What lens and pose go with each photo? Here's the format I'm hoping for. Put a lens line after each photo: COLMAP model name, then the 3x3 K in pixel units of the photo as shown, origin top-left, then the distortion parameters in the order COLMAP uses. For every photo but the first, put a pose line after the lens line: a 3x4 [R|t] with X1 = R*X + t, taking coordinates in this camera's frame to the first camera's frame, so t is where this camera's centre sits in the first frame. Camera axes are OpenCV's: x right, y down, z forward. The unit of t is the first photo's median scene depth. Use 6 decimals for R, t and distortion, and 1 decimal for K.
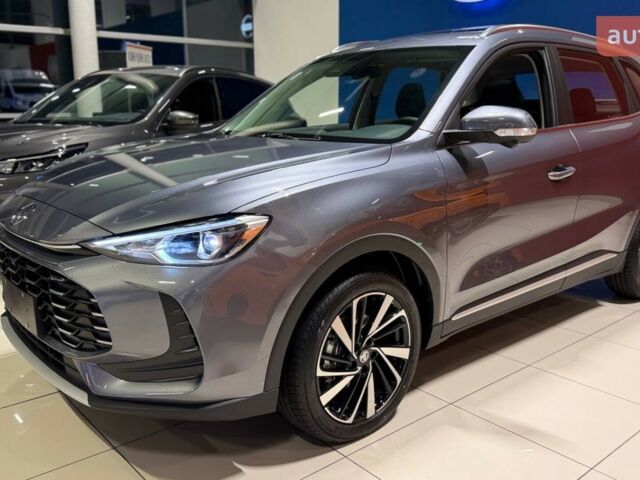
lens RADIAL K [[593.9, 0, 320.0], [0, 593.9, 240.0], [0, 0, 1]] dist [0.144595, -0.341006]
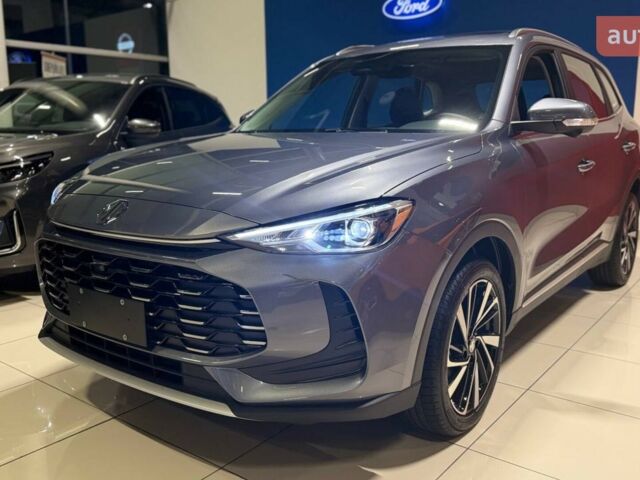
lens RADIAL K [[593.9, 0, 320.0], [0, 593.9, 240.0], [0, 0, 1]] dist [0.144595, -0.341006]
pose [[0.978309, -0.041294, 0.202996, -0.361530], [0.048651, 0.998323, -0.031383, 0.039070], [-0.201359, 0.040578, 0.978677, 0.072825]]
